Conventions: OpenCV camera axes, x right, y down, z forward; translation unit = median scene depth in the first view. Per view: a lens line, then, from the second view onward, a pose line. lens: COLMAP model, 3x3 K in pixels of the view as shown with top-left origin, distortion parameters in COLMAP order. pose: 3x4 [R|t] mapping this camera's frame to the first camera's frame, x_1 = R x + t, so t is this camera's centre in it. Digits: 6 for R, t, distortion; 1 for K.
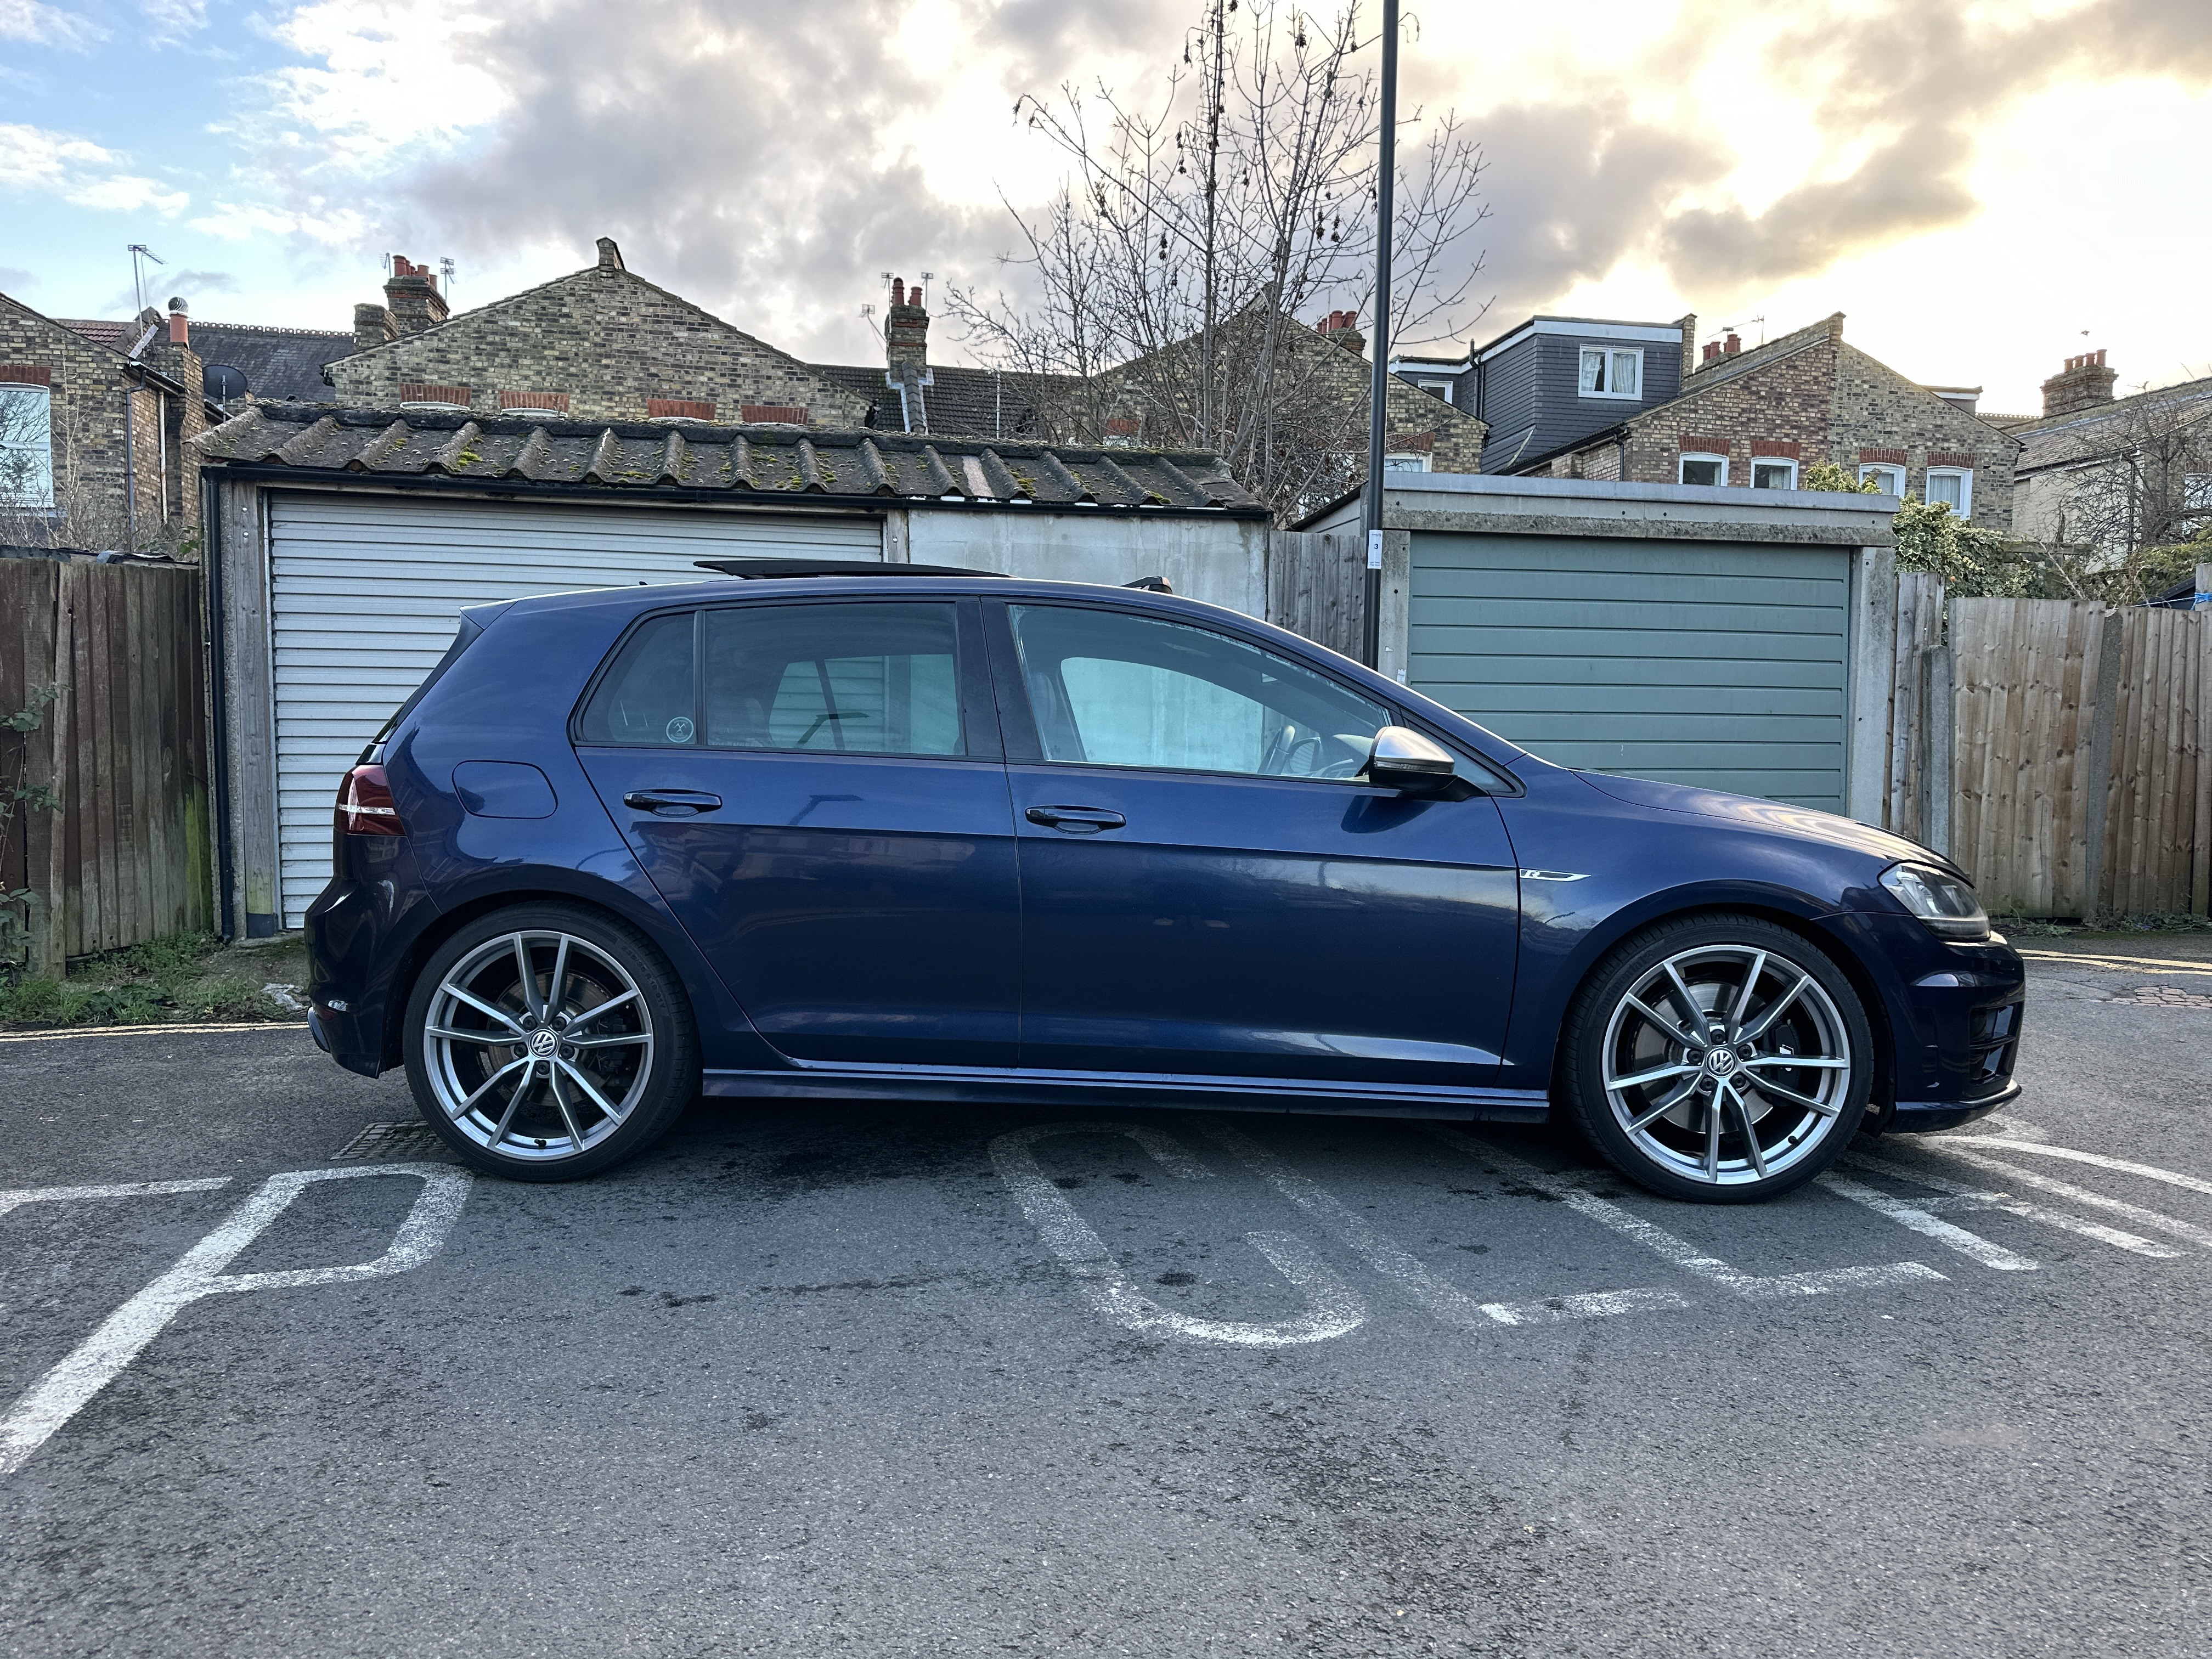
lens RADIAL K [[1515.2, 0, 1143.1], [0, 1515.2, 903.0], [0, 0, 1]] dist [0.046812, -0.045841]
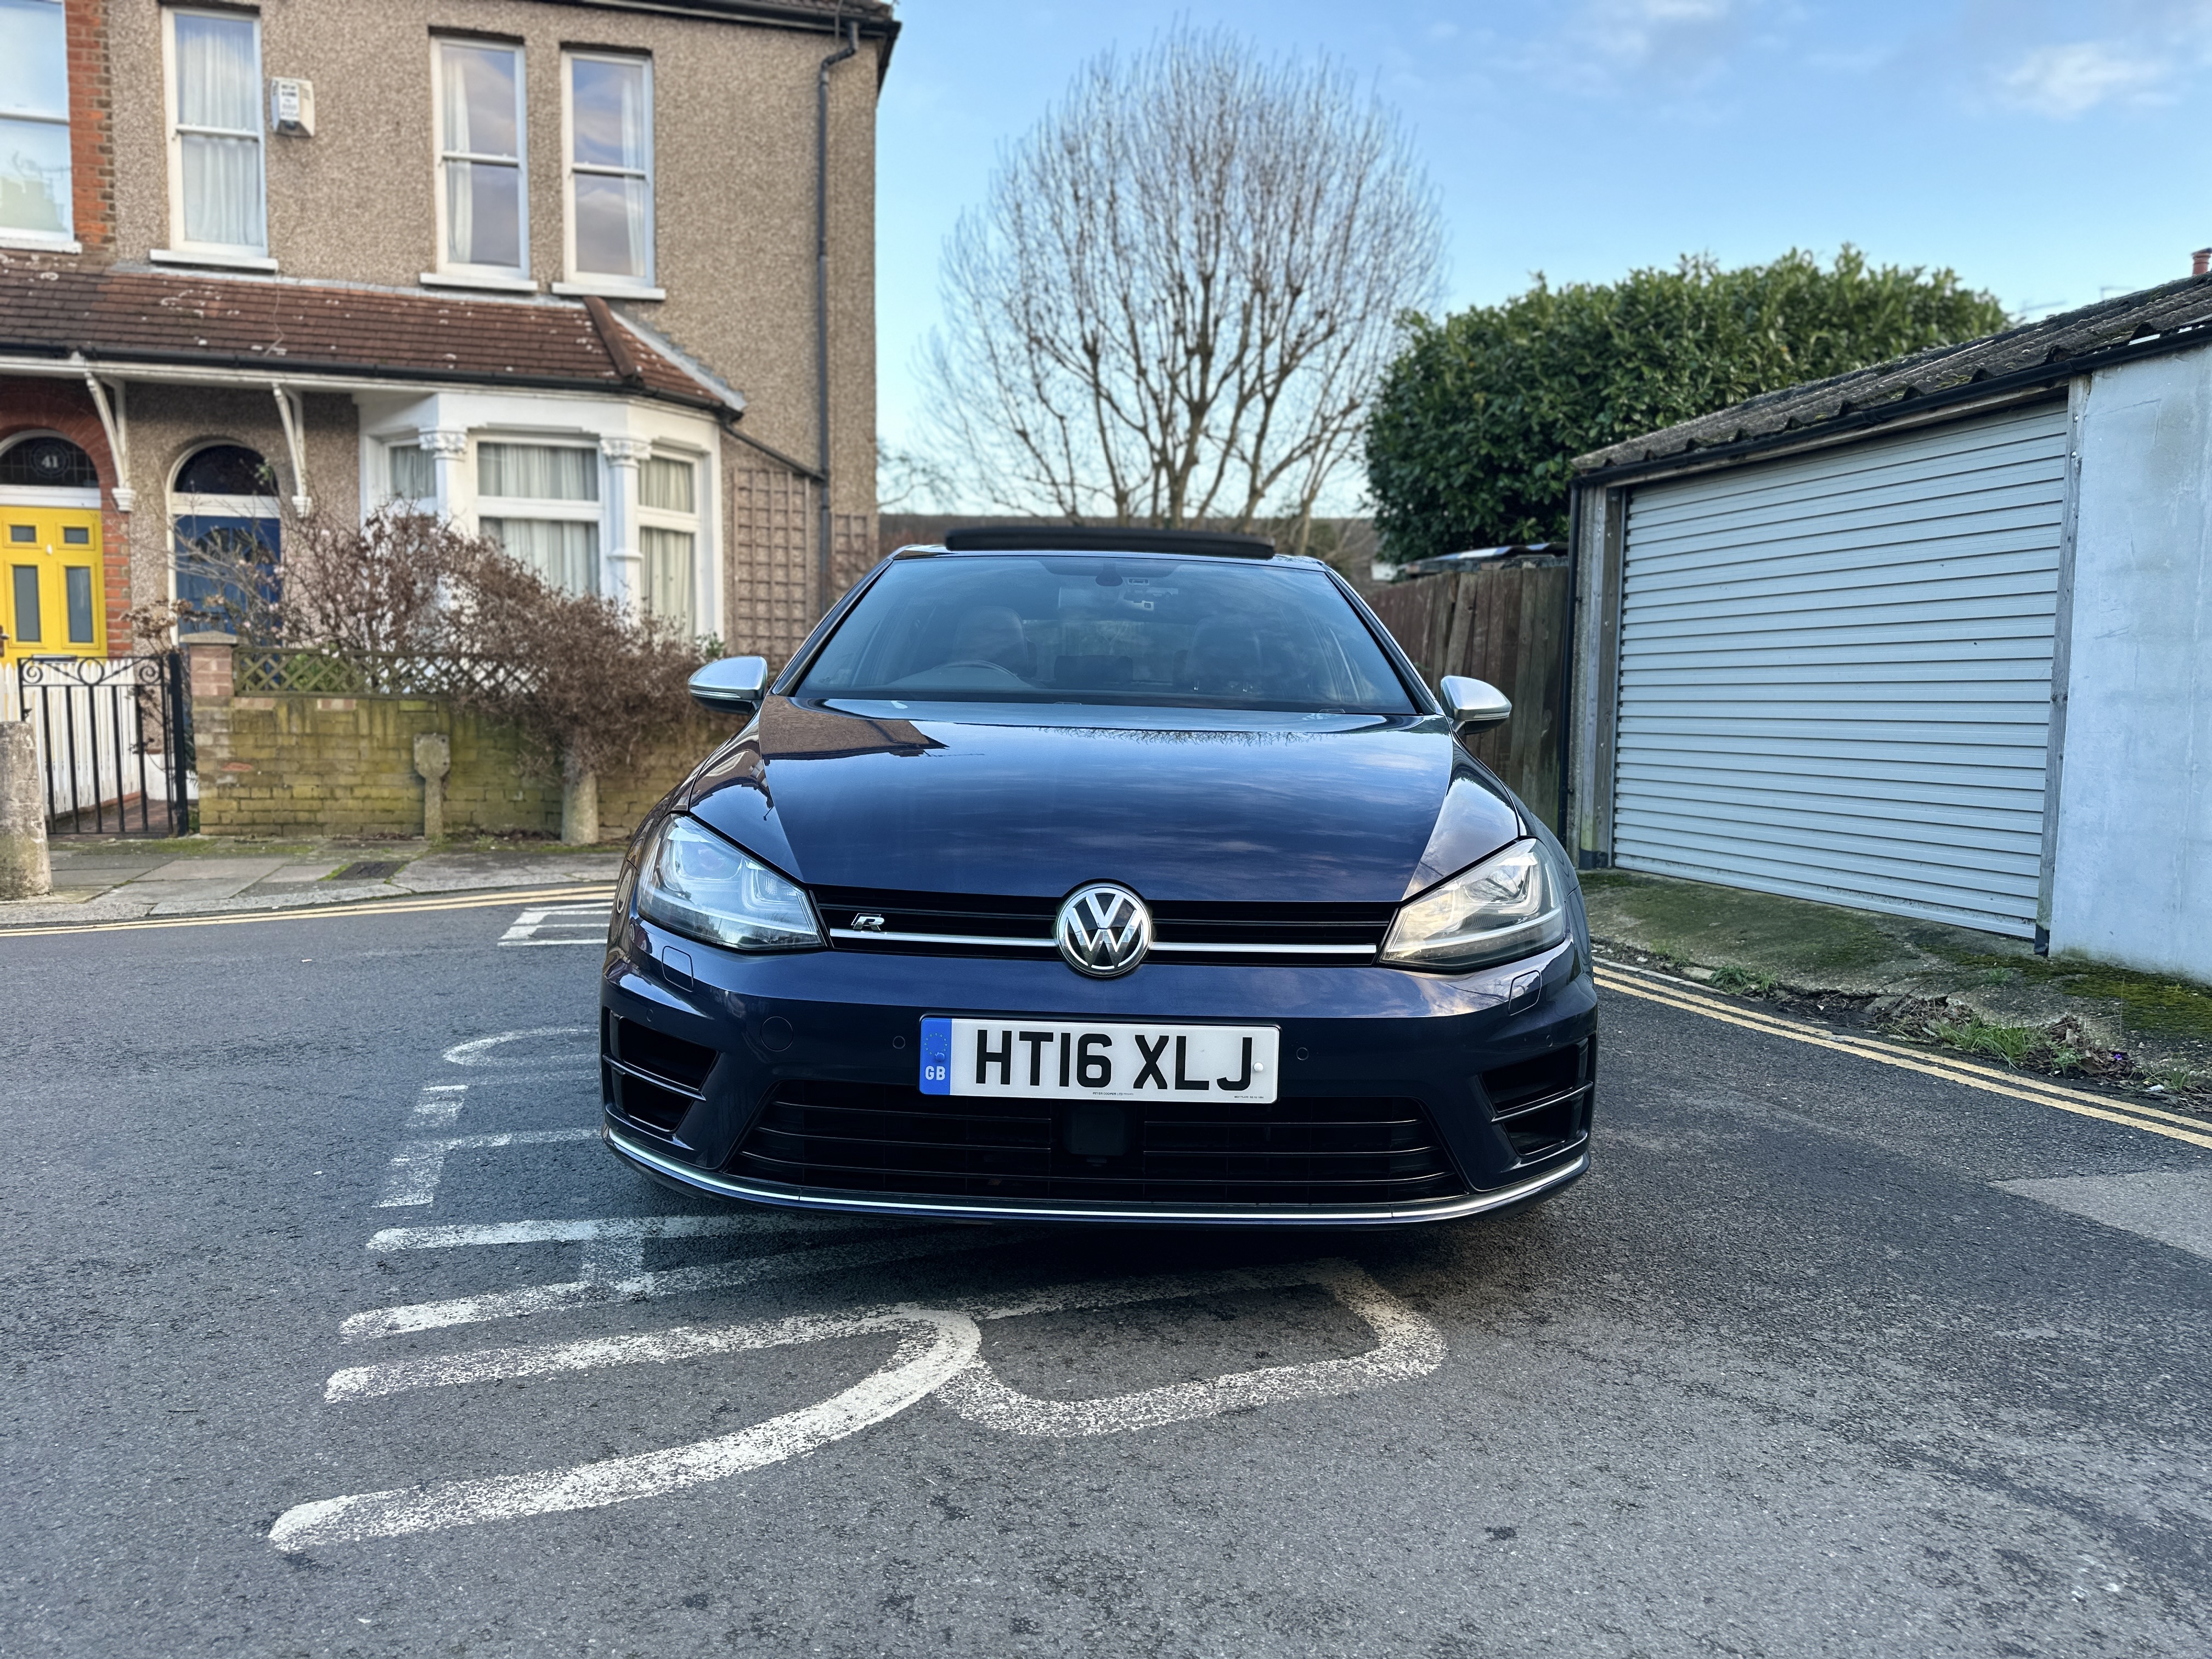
lens RADIAL K [[1542.2, 0, 1085.1], [0, 1542.2, 906.3], [0, 0, 1]] dist [0.090209, -0.137330]
pose [[0.042309, 0.124899, -0.991267, 1.288116], [-0.120977, 0.985496, 0.119008, -0.096561], [0.991753, 0.114885, 0.056806, 1.174509]]
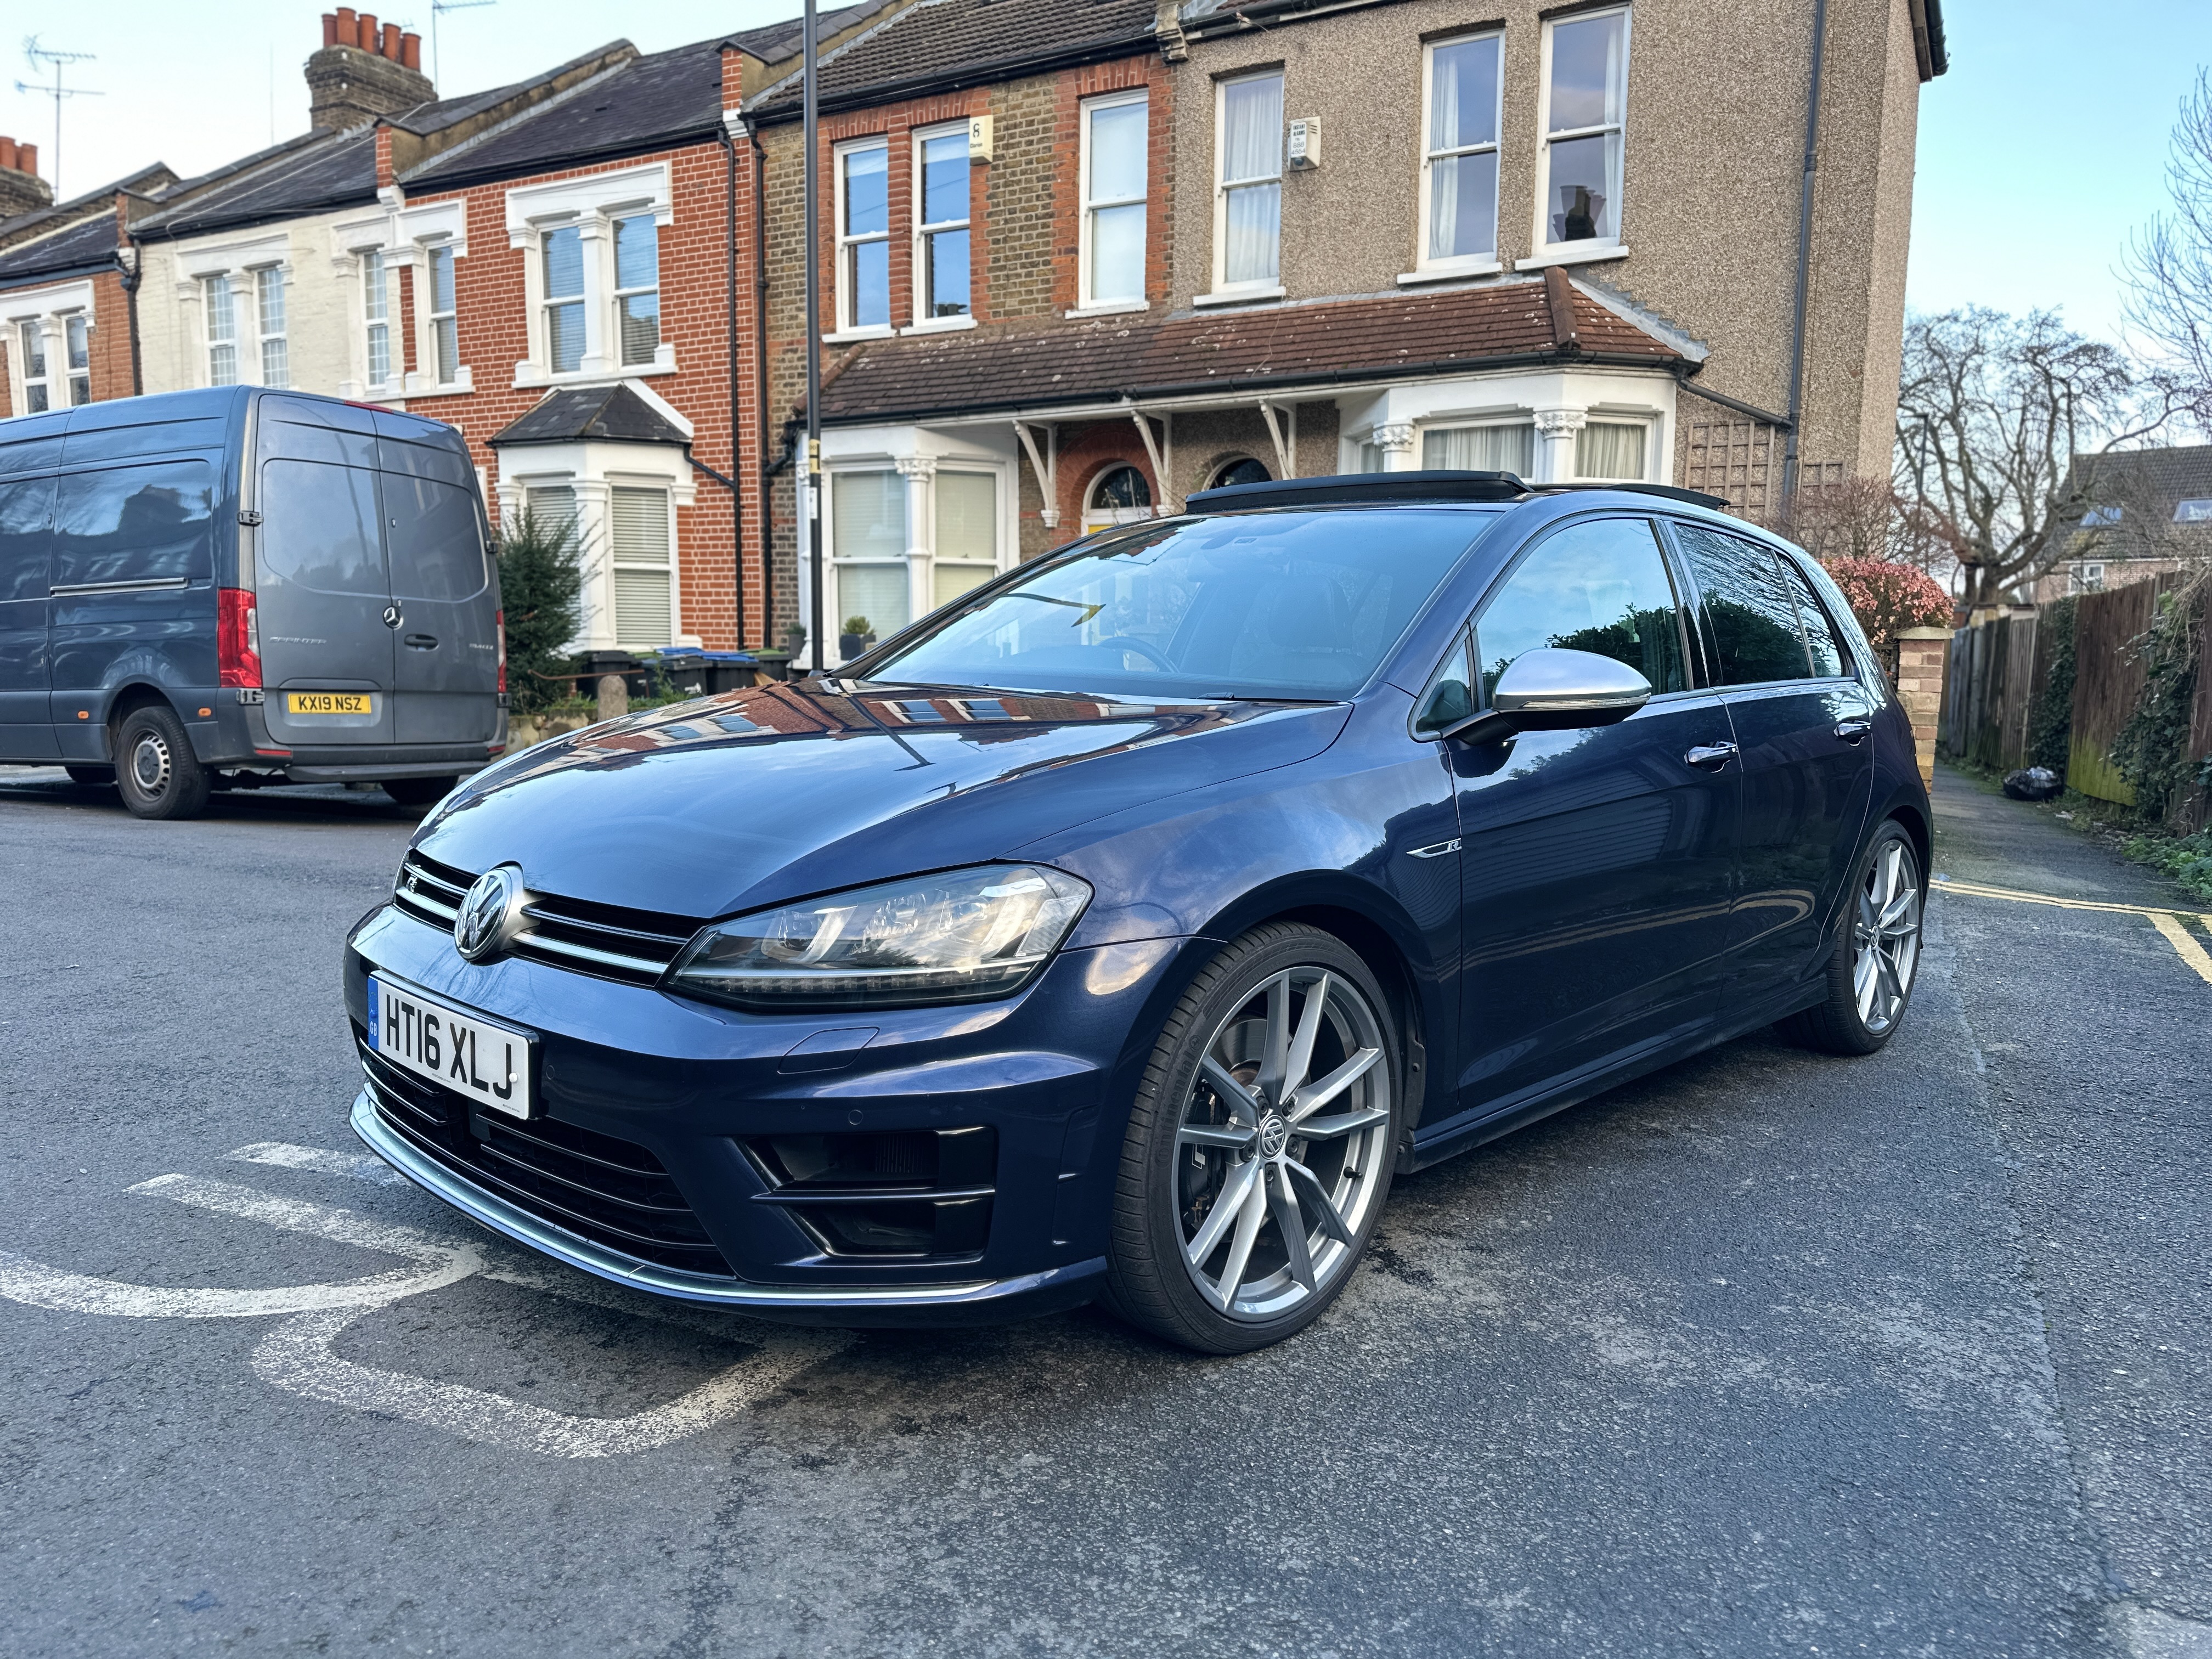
lens RADIAL K [[1524.2, 0, 1100.4], [0, 1524.2, 910.4], [0, 0, 1]] dist [0.057564, -0.072883]
pose [[-0.664959, 0.106166, -0.739296, 0.934317], [-0.095835, 0.969535, 0.225429, -0.184385], [0.740706, 0.220752, -0.634526, 1.841187]]
